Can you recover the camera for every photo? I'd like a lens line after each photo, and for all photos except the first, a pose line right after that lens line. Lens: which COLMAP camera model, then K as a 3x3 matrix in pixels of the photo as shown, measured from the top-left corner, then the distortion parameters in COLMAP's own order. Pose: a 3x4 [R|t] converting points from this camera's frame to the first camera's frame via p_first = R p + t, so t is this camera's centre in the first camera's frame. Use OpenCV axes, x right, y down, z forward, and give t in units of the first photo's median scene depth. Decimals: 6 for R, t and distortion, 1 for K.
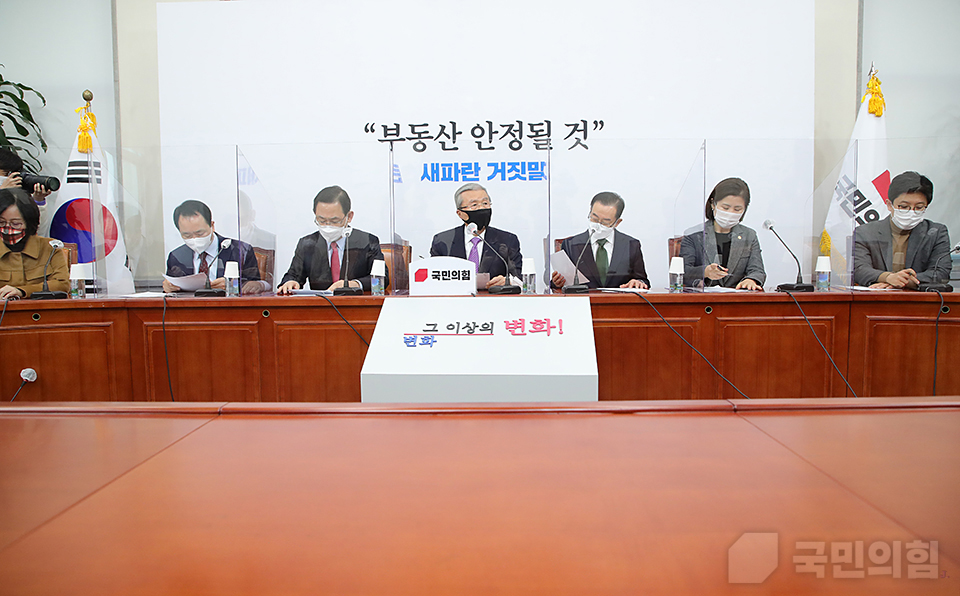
lens RADIAL K [[695.9, 0, 480.0], [0, 695.9, 298.0], [0, 0, 1]] dist [-0.037971, 0.005025]
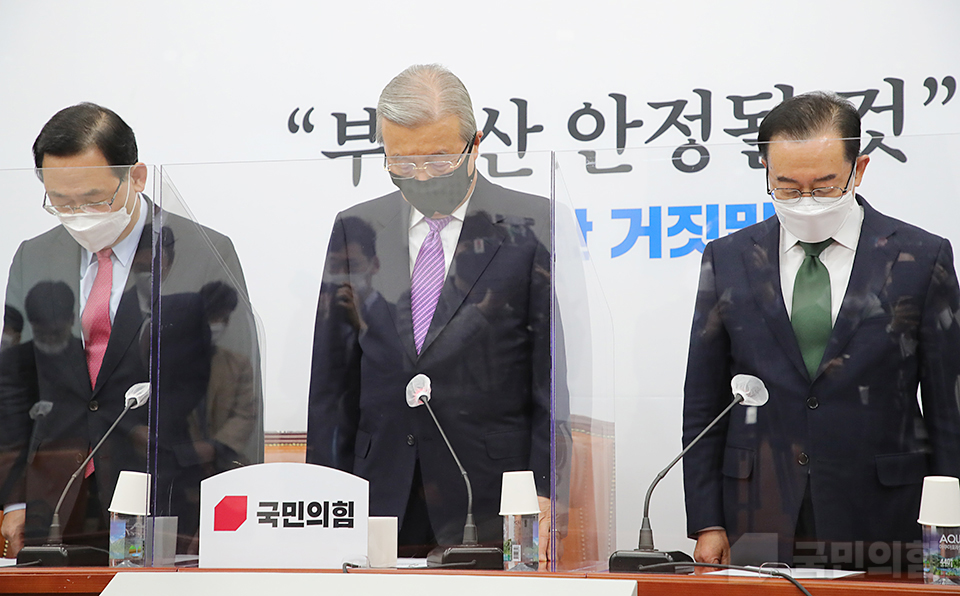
lens RADIAL K [[2149.9, 0, 480.0], [0, 2149.9, 298.0], [0, 0, 1]] dist [0.497381, 0.585379]
pose [[0.966165, -0.006381, -0.257846, 0.231058], [-0.031522, 0.989279, -0.142595, 0.010300], [0.255991, 0.145898, 0.955606, -0.066865]]
